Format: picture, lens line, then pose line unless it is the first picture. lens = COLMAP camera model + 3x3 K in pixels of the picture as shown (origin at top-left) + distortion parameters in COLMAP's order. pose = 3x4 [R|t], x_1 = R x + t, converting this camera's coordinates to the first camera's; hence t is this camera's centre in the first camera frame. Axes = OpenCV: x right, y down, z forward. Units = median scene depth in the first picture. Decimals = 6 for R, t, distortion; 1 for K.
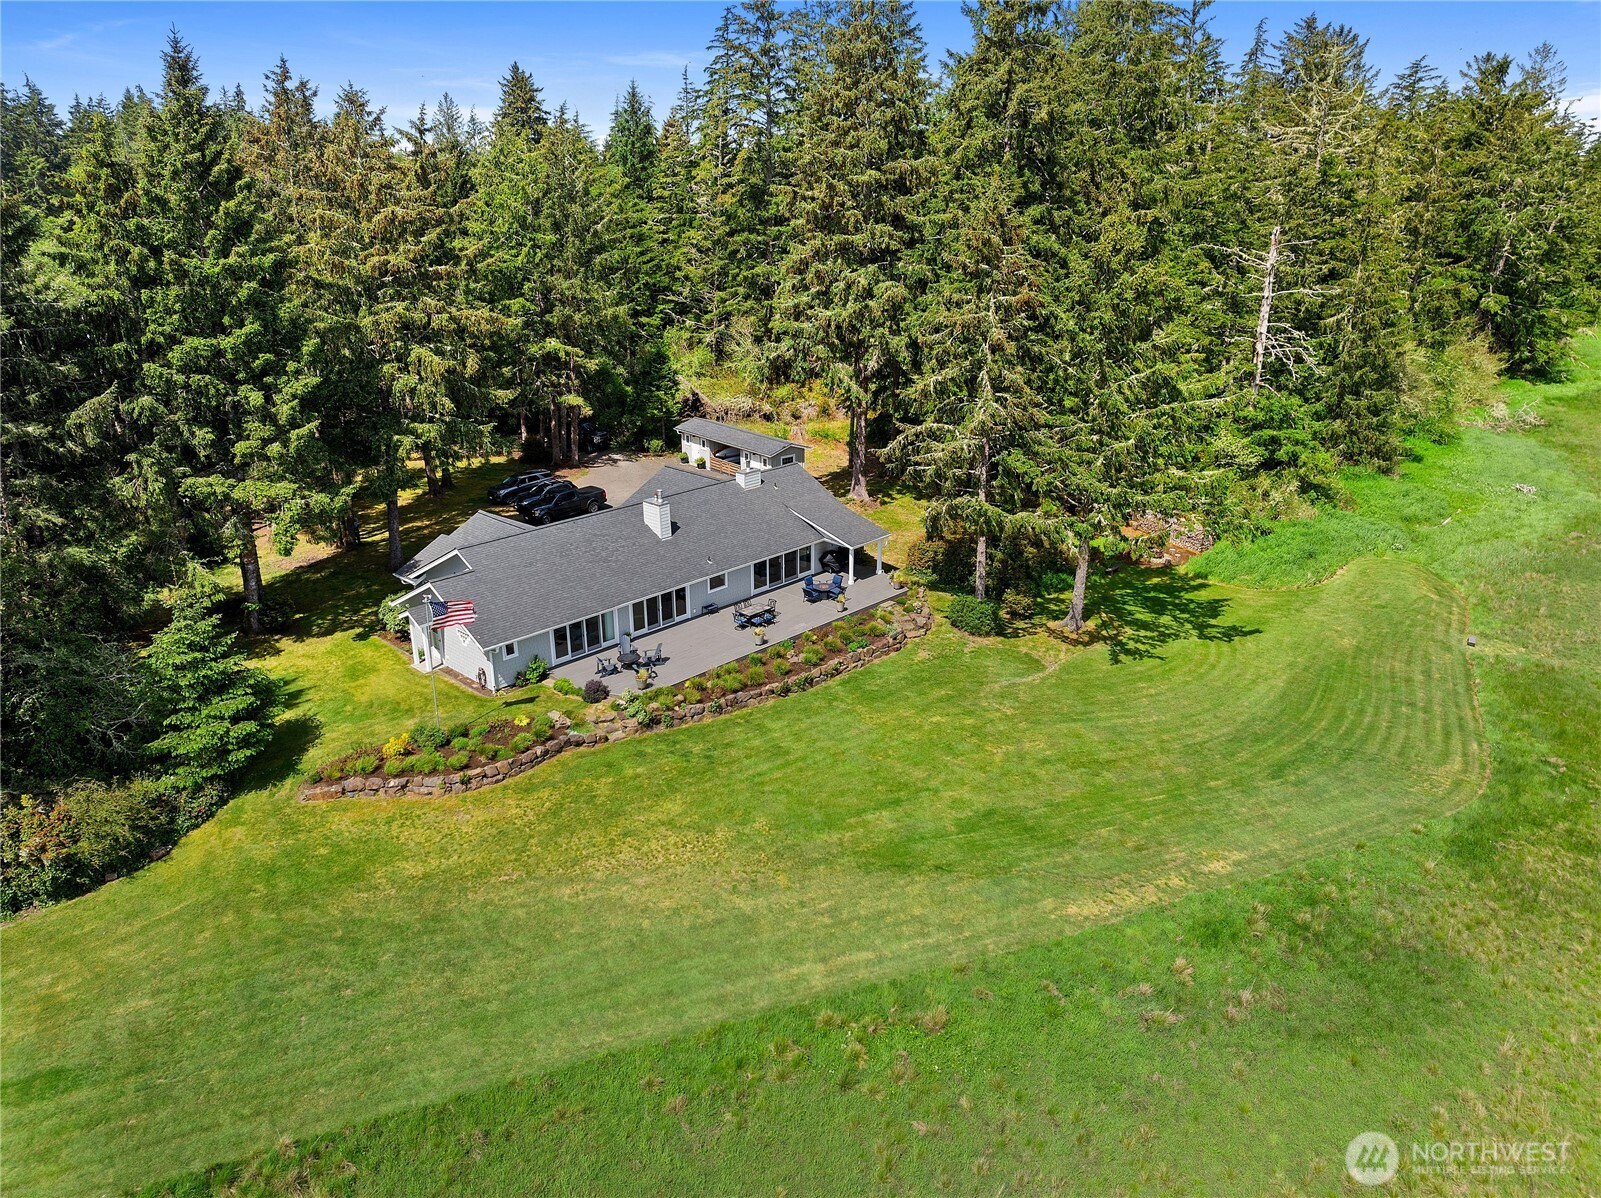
lens RADIAL K [[1130.0, 0, 799.7], [0, 1130.0, 602.2], [0, 0, 1]] dist [-0.023735, -0.003788]
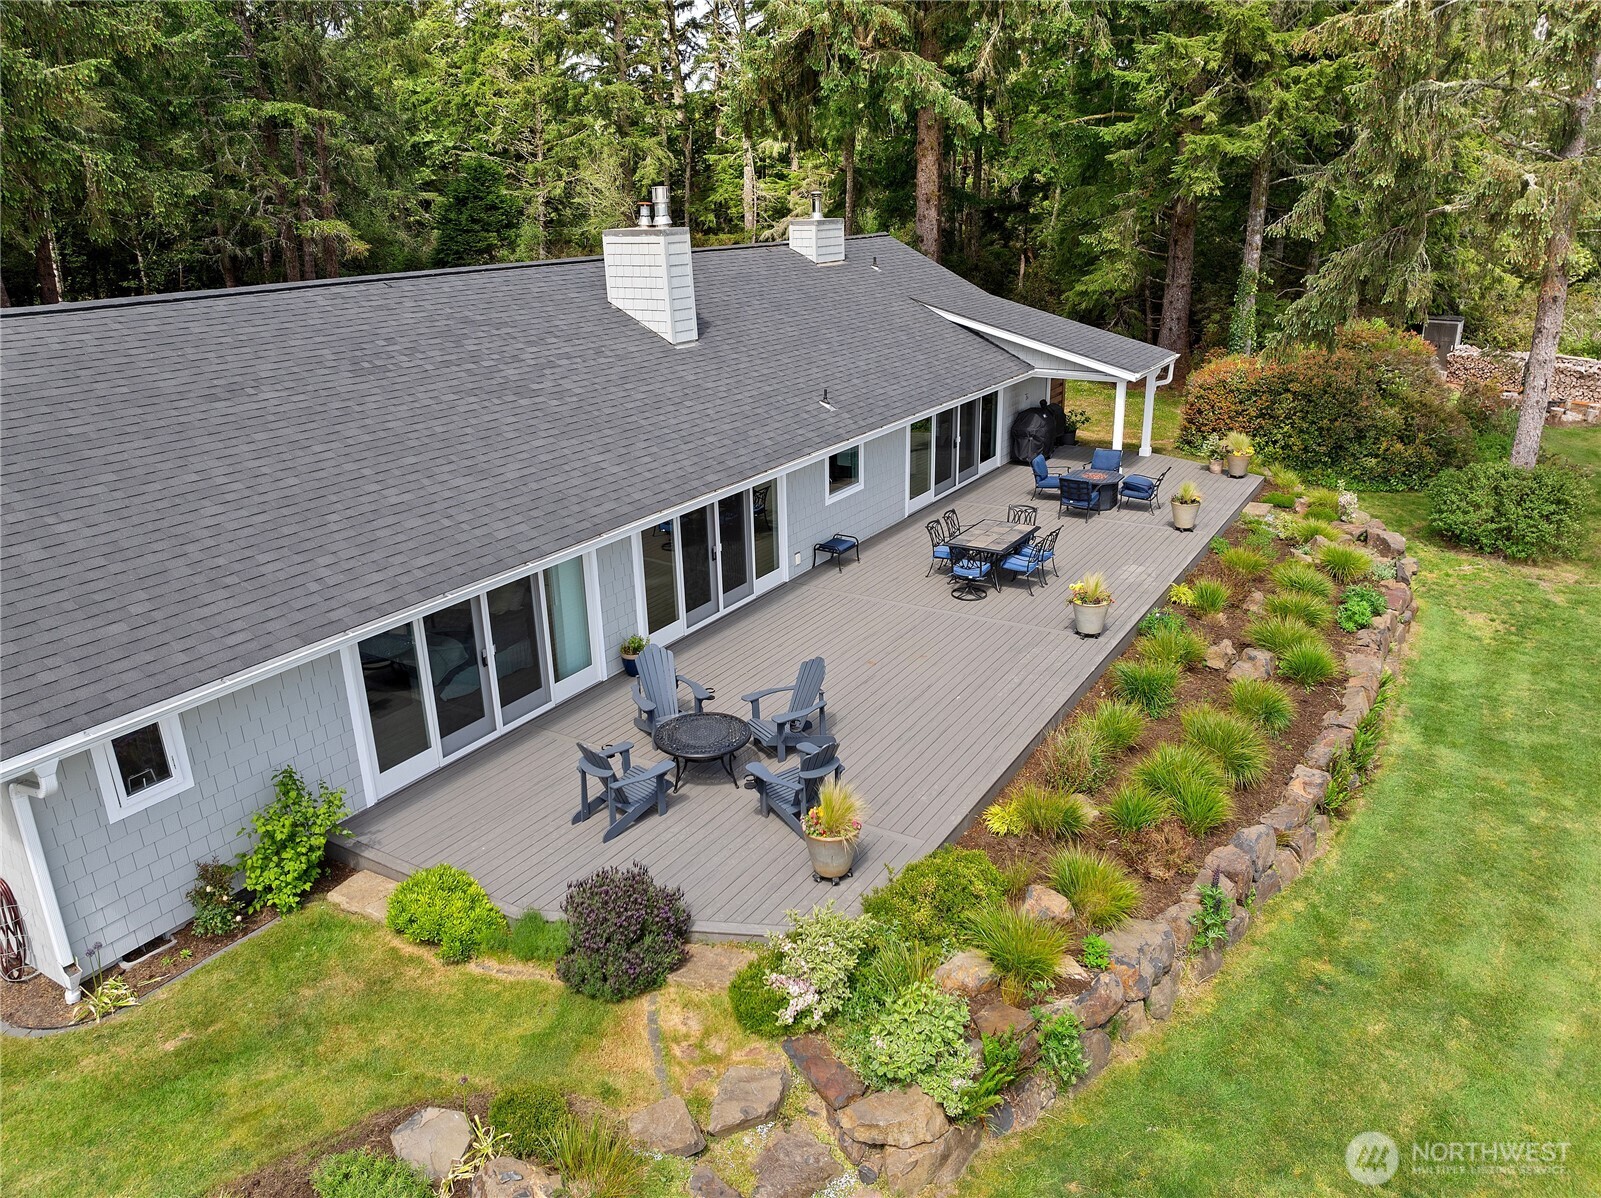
lens RADIAL K [[1130.0, 0, 808.3], [0, 1130.0, 600.2], [0, 0, 1]] dist [-0.023735, -0.003788]
pose [[0.975523, -0.088885, 0.201134, -0.171216], [0.093619, 0.995508, -0.014128, 0.026594], [-0.198975, 0.032612, 0.979462, 0.746356]]
